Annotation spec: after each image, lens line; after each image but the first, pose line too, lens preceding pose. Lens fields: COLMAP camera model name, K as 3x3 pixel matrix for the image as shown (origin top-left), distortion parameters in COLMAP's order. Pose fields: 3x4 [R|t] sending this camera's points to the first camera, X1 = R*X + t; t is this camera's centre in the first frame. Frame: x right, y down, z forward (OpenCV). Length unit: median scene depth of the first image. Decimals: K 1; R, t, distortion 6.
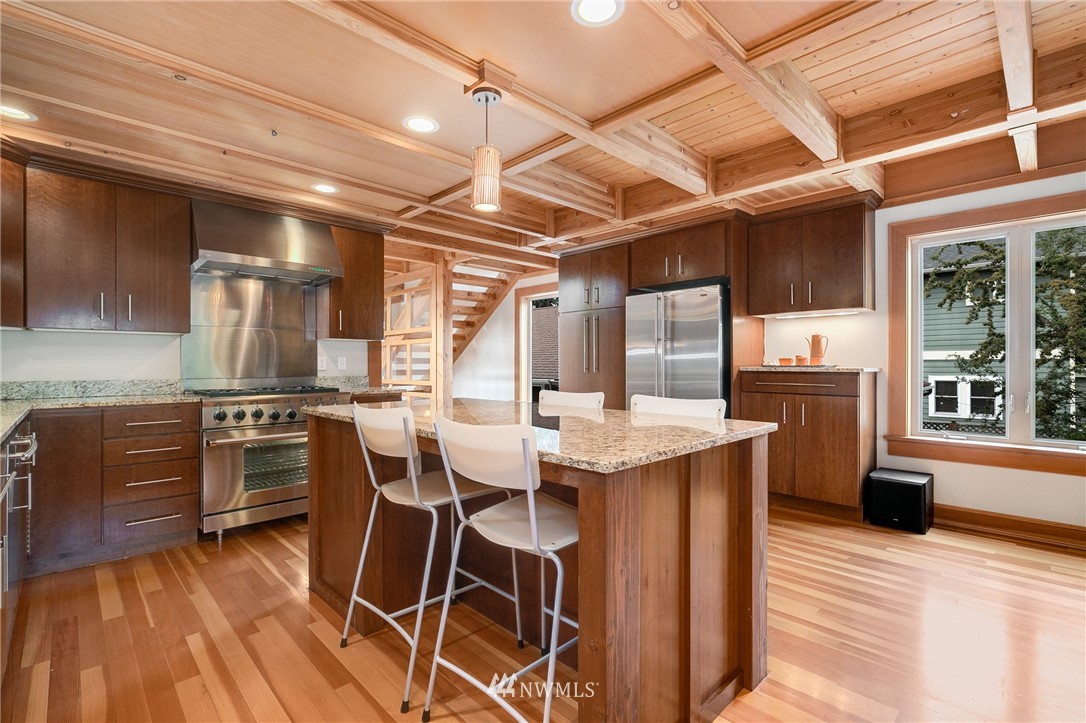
lens RADIAL K [[492.9, 0, 549.2], [0, 492.9, 362.7], [0, 0, 1]] dist [-0.000921, -0.000381]
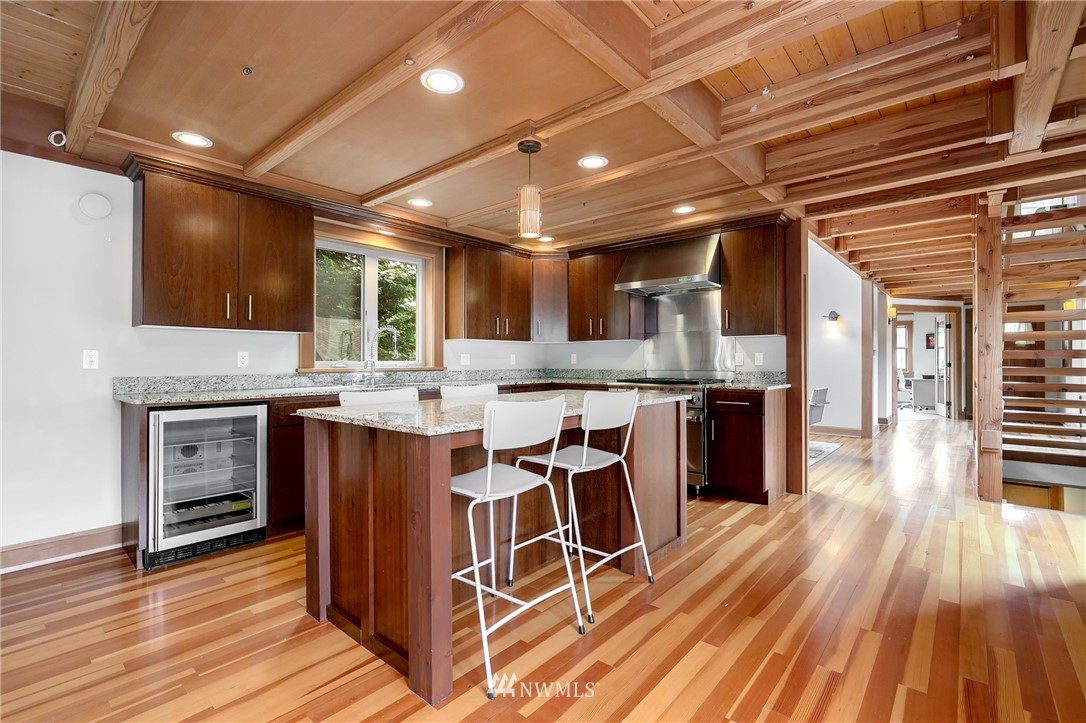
lens RADIAL K [[492.9, 0, 544.8], [0, 492.9, 358.8], [0, 0, 1]] dist [-0.000921, -0.000381]
pose [[0.082164, -0.002800, -0.996615, 0.613126], [0.007524, 0.999969, -0.002190, -0.000807], [0.996590, -0.007319, 0.082183, 0.513724]]
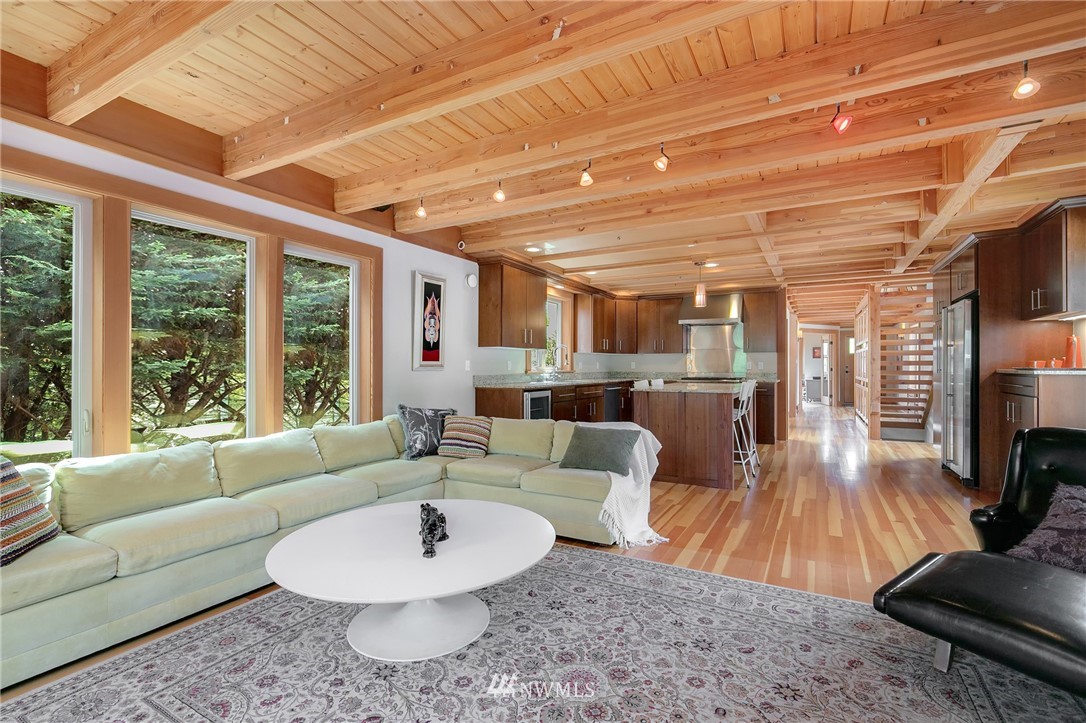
lens RADIAL K [[492.9, 0, 546.5], [0, 492.9, 365.3], [0, 0, 1]] dist [-0.000921, -0.000381]
pose [[0.286381, 0.000276, -0.958116, 1.172944], [0.004745, 0.999987, 0.001706, -0.007466], [0.958104, -0.005034, 0.286376, -0.288874]]
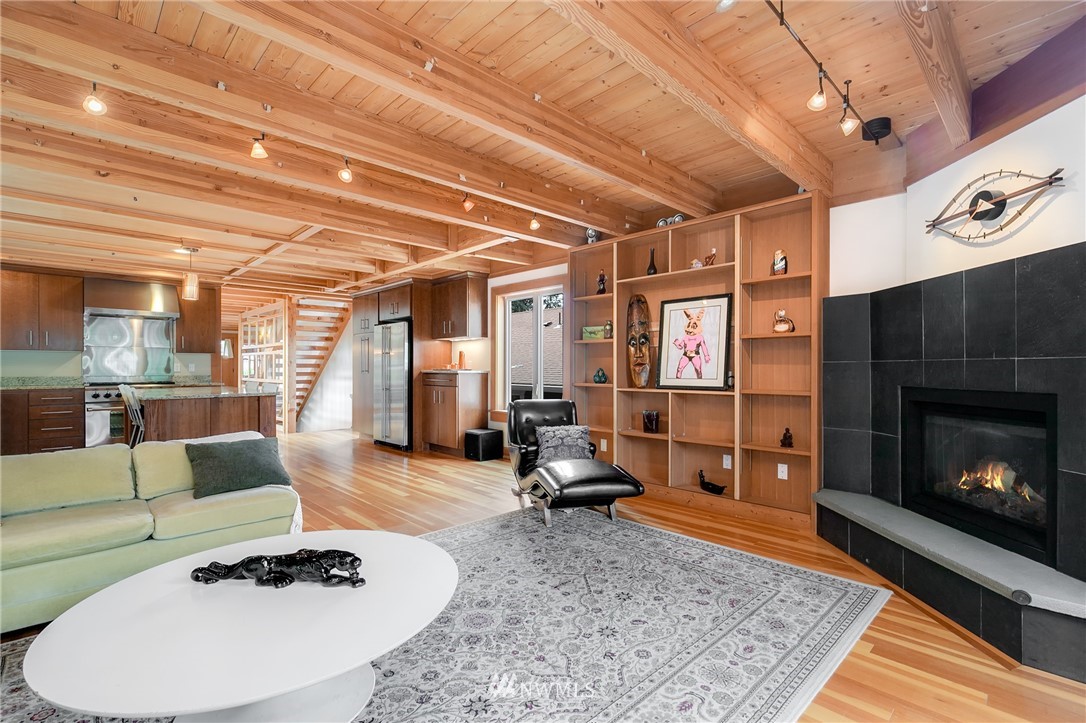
lens RADIAL K [[492.9, 0, 547.2], [0, 492.9, 367.7], [0, 0, 1]] dist [-0.000921, -0.000381]
pose [[0.999985, 0.001215, -0.005270, 0.835981], [-0.001194, 0.999992, 0.003940, -0.006962], [0.005274, -0.003934, 0.999978, -0.685619]]
